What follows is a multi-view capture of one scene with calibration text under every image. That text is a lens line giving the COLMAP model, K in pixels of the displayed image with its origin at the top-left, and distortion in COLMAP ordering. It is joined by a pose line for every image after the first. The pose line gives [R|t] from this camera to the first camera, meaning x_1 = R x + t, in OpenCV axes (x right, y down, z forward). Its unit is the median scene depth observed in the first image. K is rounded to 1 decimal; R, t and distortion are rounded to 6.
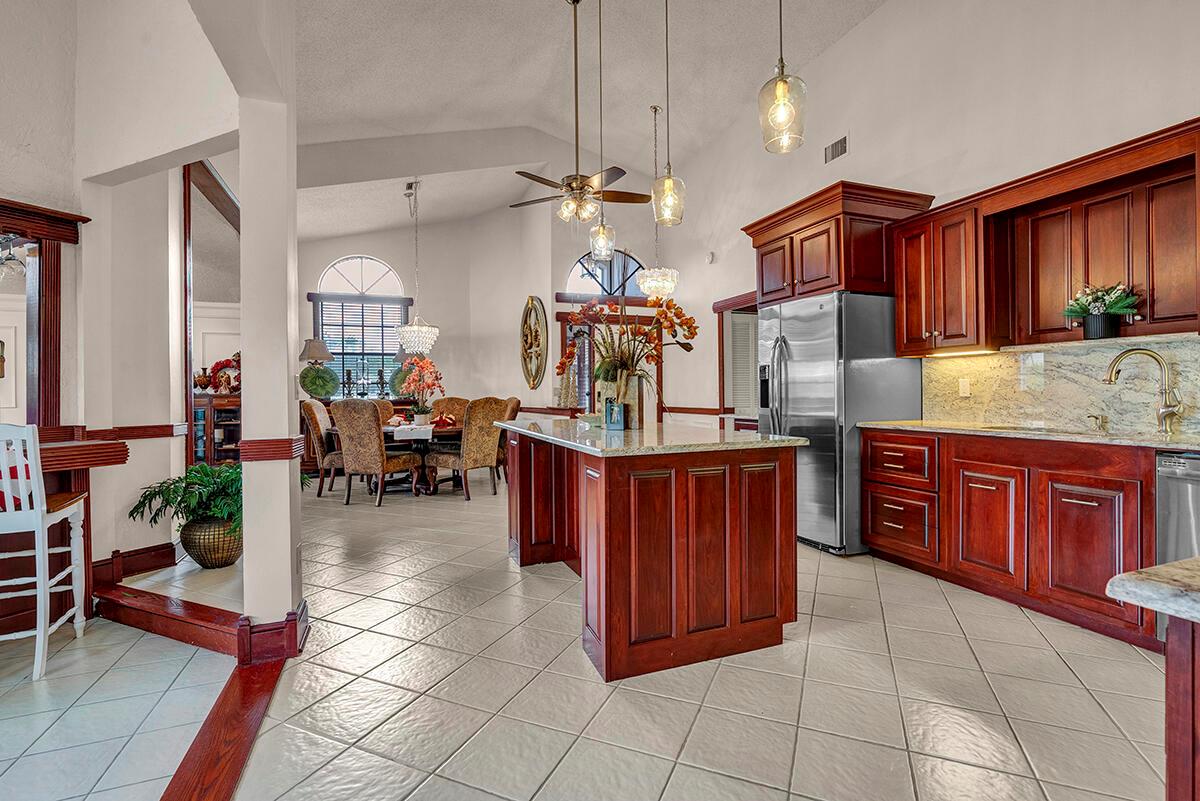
lens RADIAL K [[551.3, 0, 595.0], [0, 551.3, 394.6], [0, 0, 1]] dist [-0.011710, 0.004789]
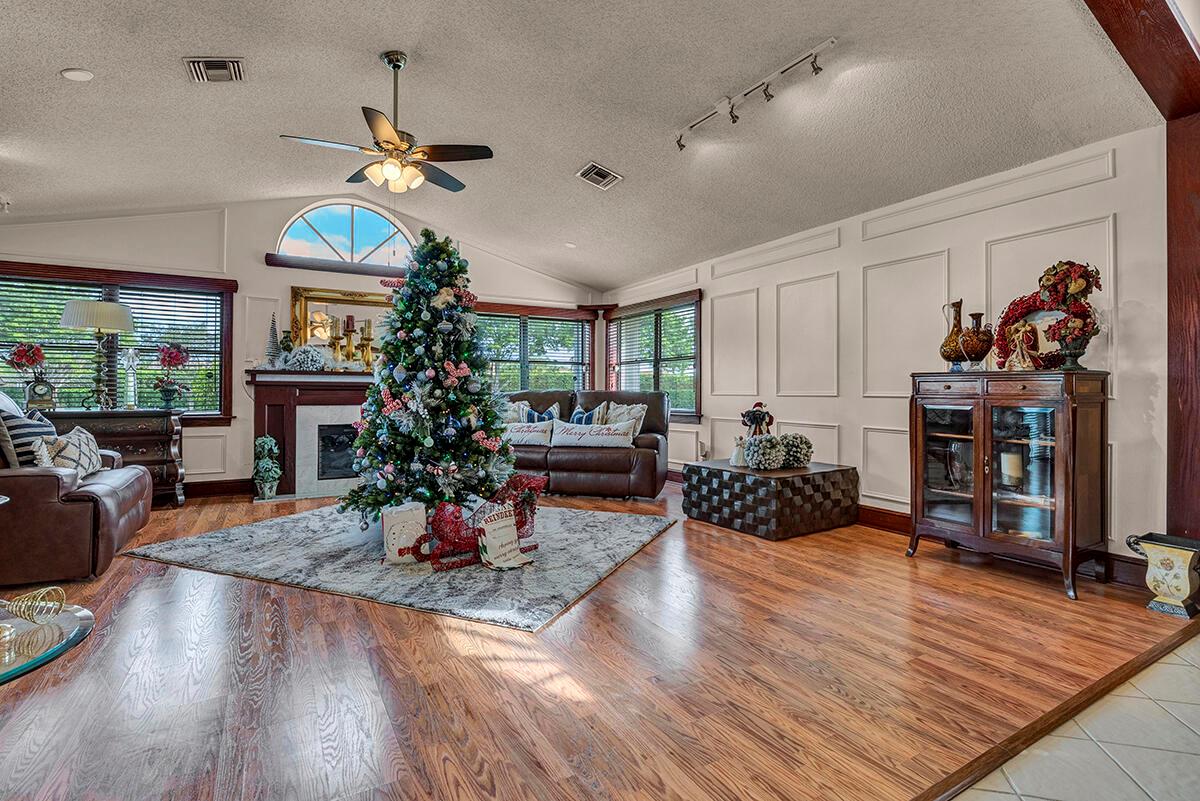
lens RADIAL K [[551.3, 0, 594.5], [0, 551.3, 387.5], [0, 0, 1]] dist [-0.011710, 0.004789]
pose [[0.165343, 0.001905, -0.986234, -0.644493], [-0.006398, 0.999979, 0.000859, 0.026730], [0.986215, 0.006167, 0.165352, 1.242515]]
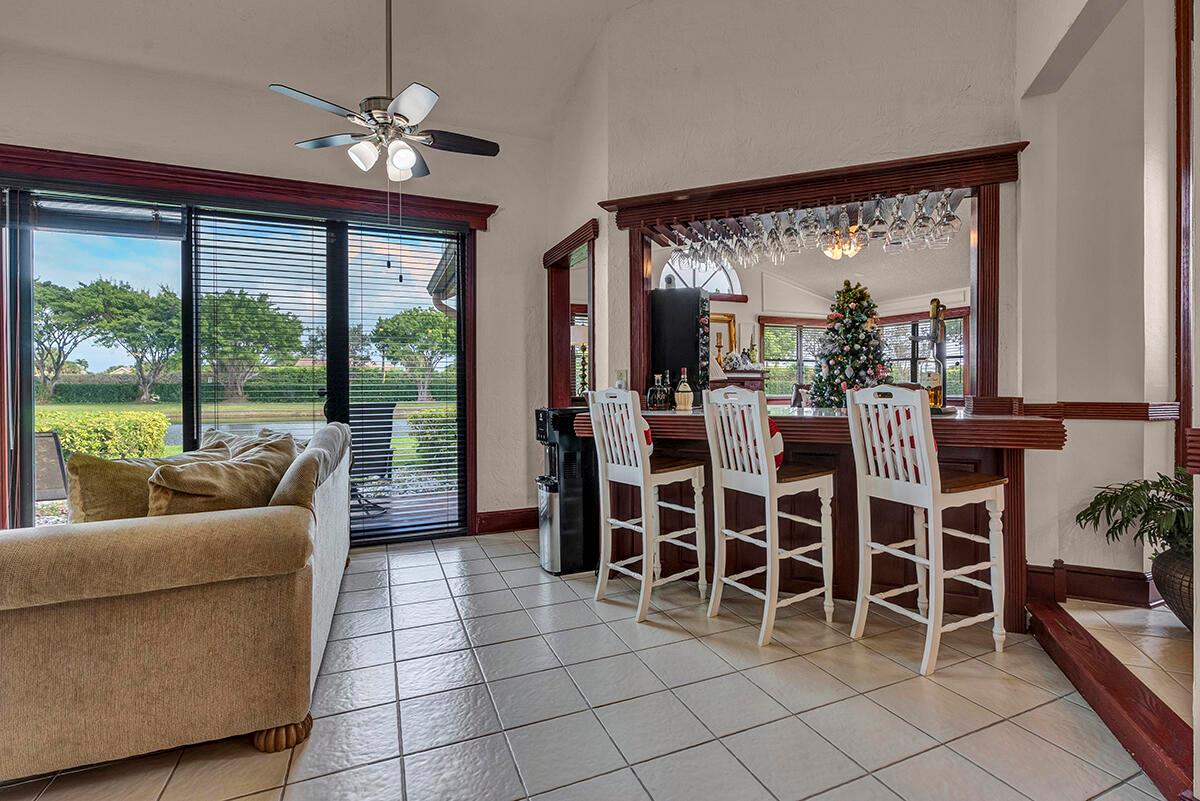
lens RADIAL K [[551.3, 0, 602.5], [0, 551.3, 389.7], [0, 0, 1]] dist [-0.011710, 0.004789]
pose [[0.034914, 0.017856, -0.999231, -0.114089], [-0.000521, 0.999841, 0.017849, 0.027438], [0.999390, -0.000102, 0.034918, 0.306292]]
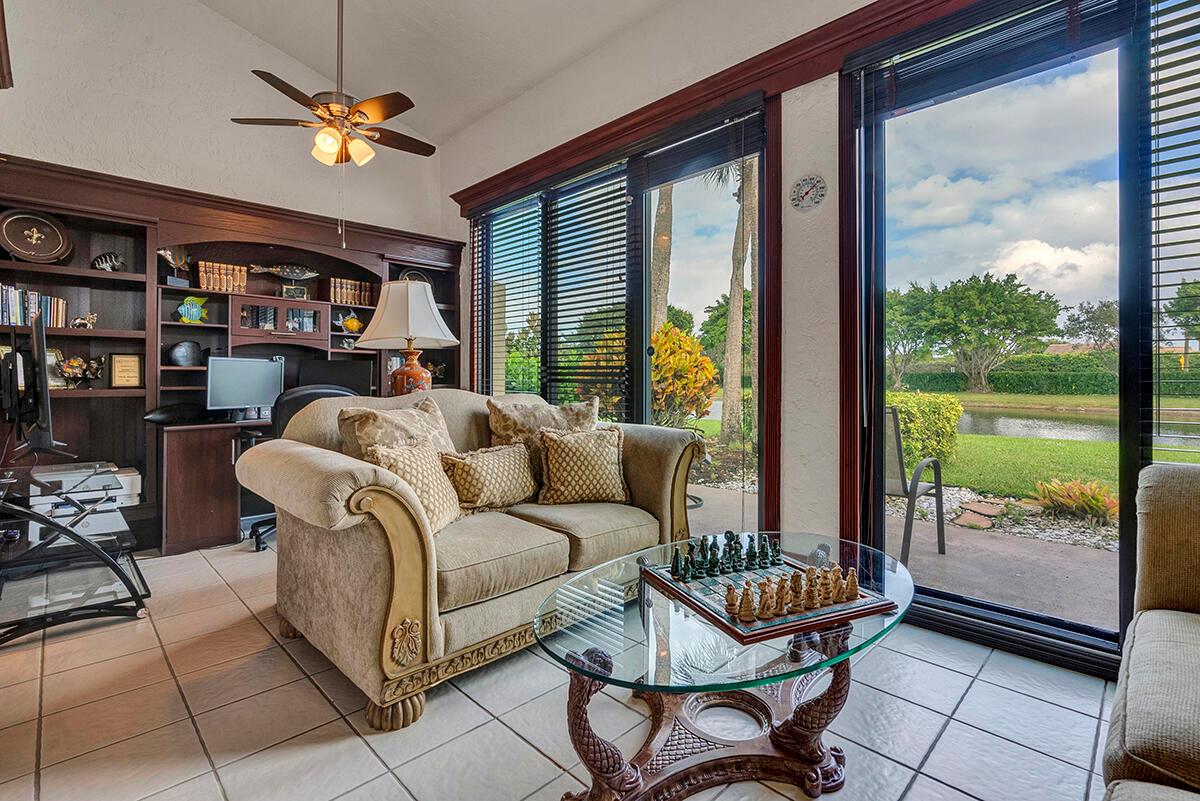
lens RADIAL K [[551.3, 0, 603.7], [0, 551.3, 376.0], [0, 0, 1]] dist [-0.011710, 0.004789]
pose [[-0.910374, 0.010204, -0.413660, -0.485393], [0.009603, 0.999948, 0.003533, 0.074549], [0.413675, -0.000756, -0.910424, -0.159153]]
